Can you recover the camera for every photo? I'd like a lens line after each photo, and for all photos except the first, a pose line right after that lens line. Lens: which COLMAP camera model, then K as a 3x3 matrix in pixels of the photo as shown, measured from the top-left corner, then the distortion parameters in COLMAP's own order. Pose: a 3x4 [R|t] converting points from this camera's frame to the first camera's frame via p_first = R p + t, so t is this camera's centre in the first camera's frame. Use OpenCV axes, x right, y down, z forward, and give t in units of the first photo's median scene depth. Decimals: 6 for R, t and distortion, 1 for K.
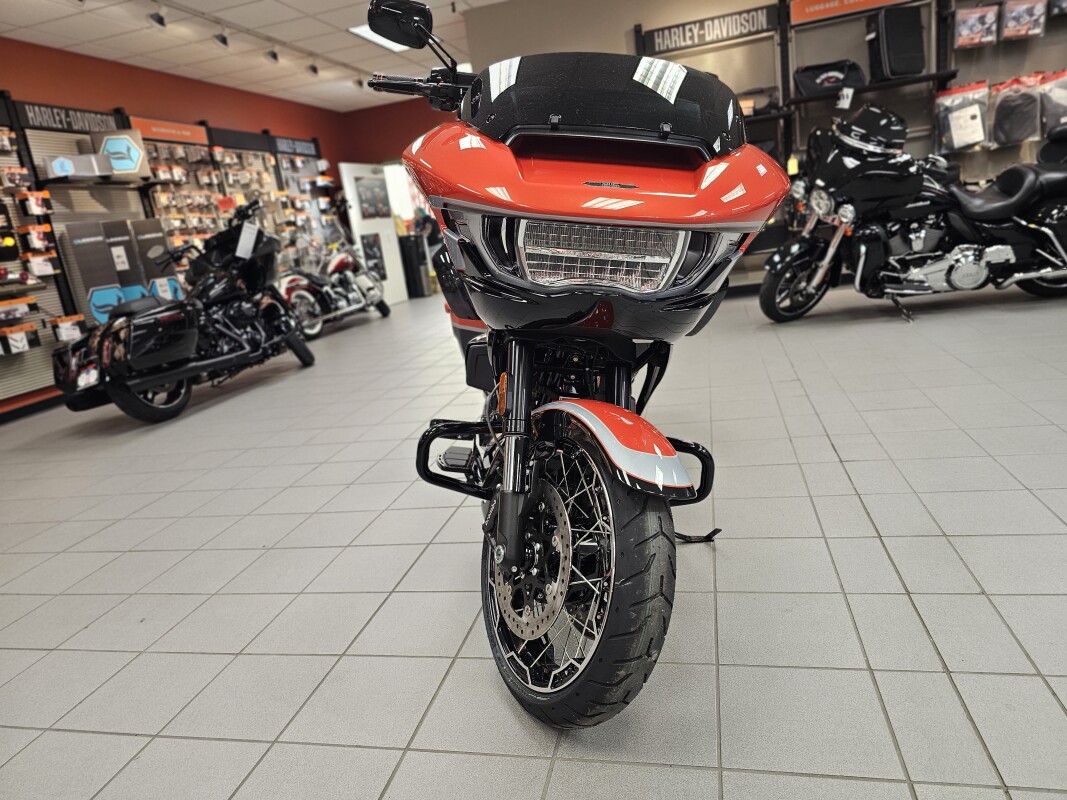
lens RADIAL K [[720.8, 0, 531.4], [0, 720.8, 407.3], [0, 0, 1]] dist [0.052844, -0.042133]
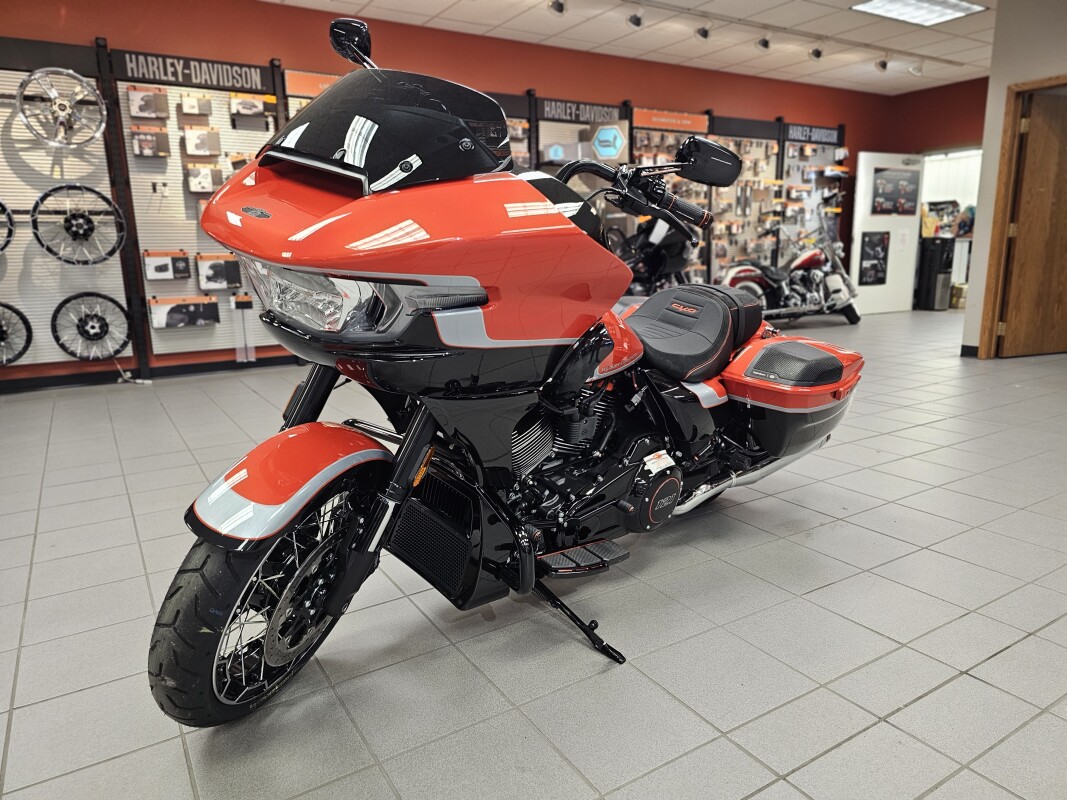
lens RADIAL K [[720.8, 0, 531.4], [0, 720.8, 407.3], [0, 0, 1]] dist [0.052844, -0.042133]
pose [[0.707198, 0.263515, -0.656073, 0.152733], [-0.249598, 0.961250, 0.117043, -0.035197], [0.661493, 0.080982, 0.745566, 0.074616]]
